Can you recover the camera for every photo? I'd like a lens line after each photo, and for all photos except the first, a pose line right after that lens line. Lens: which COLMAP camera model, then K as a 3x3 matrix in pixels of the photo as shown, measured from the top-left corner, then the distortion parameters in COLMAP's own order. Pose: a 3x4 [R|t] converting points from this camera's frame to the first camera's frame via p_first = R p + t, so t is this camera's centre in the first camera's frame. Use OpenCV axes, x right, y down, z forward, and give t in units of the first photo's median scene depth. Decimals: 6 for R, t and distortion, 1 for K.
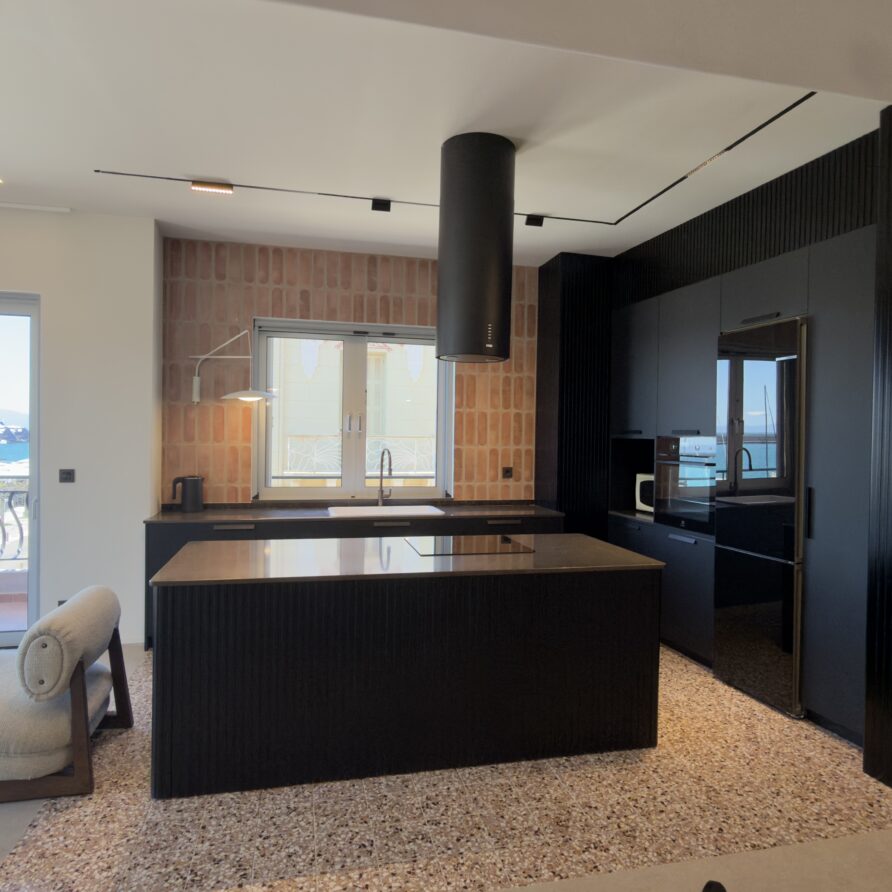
lens RADIAL K [[632.3, 0, 445.5], [0, 632.3, 444.1], [0, 0, 1]] dist [-0.000398, -0.001665]
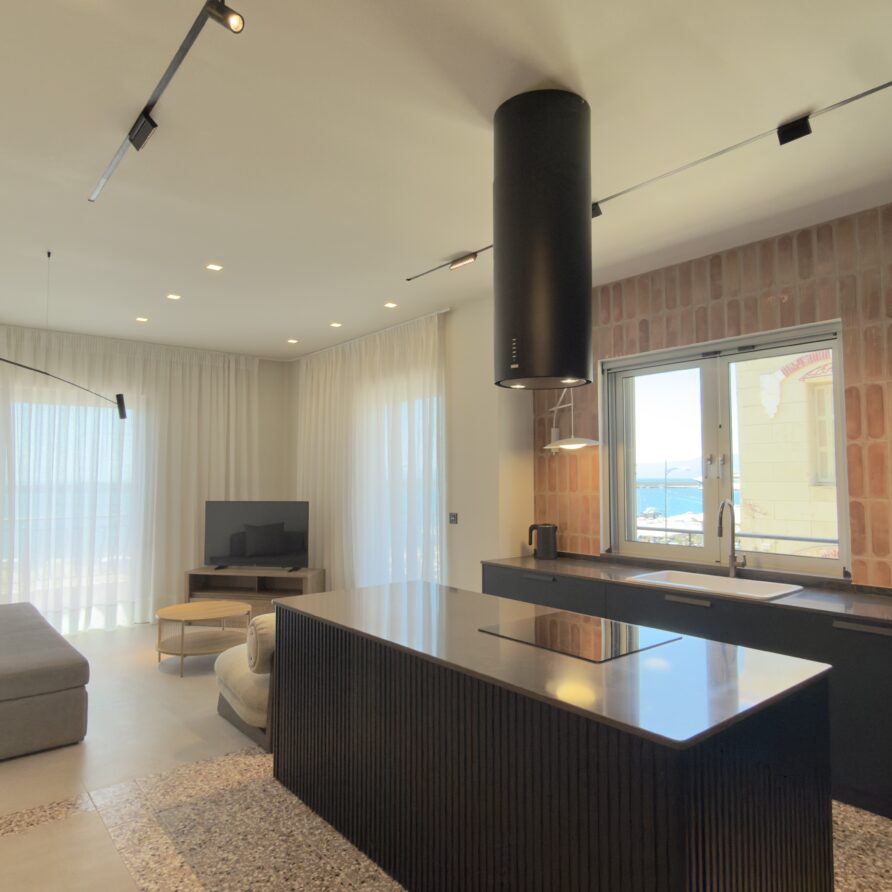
lens RADIAL K [[632.3, 0, 445.5], [0, 632.3, 444.1], [0, 0, 1]] dist [-0.000398, -0.001665]
pose [[0.444347, -0.063974, -0.893567, 0.457522], [-0.003010, 0.997335, -0.072900, -0.004160], [0.895849, 0.035082, 0.442971, 0.383195]]
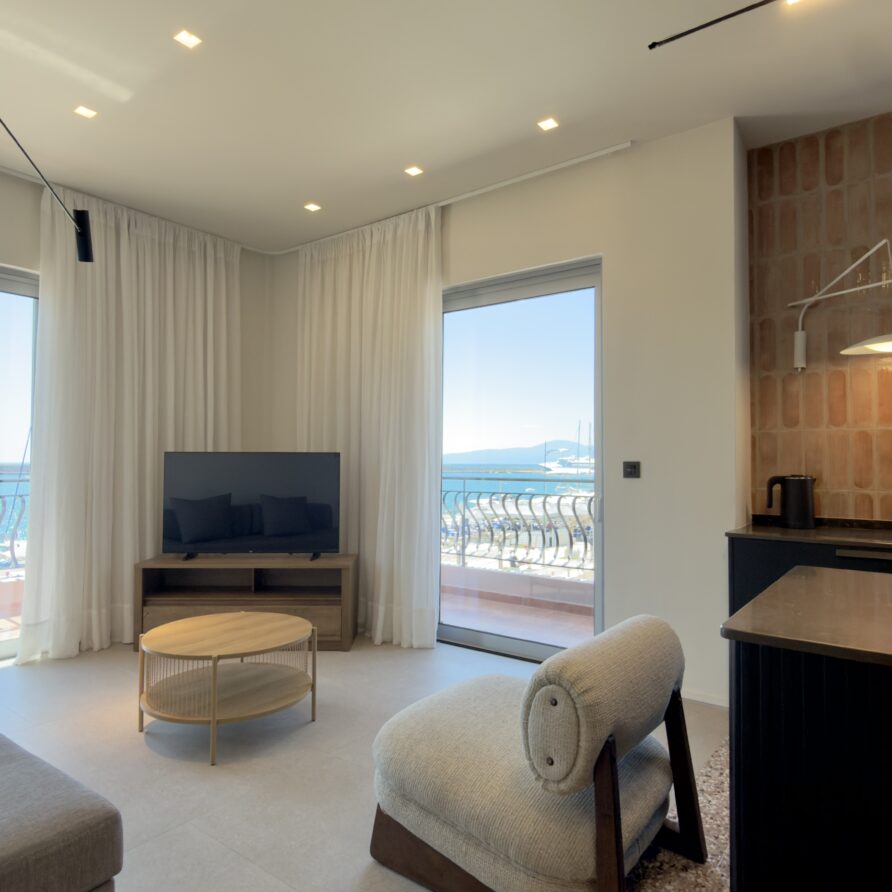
lens RADIAL K [[632.3, 0, 445.5], [0, 632.3, 444.1], [0, 0, 1]] dist [-0.000398, -0.001665]
pose [[0.637646, -0.034693, -0.769548, -0.115551], [-0.005223, 0.998768, -0.049354, 0.052286], [0.770312, 0.035490, 0.636679, 0.271025]]
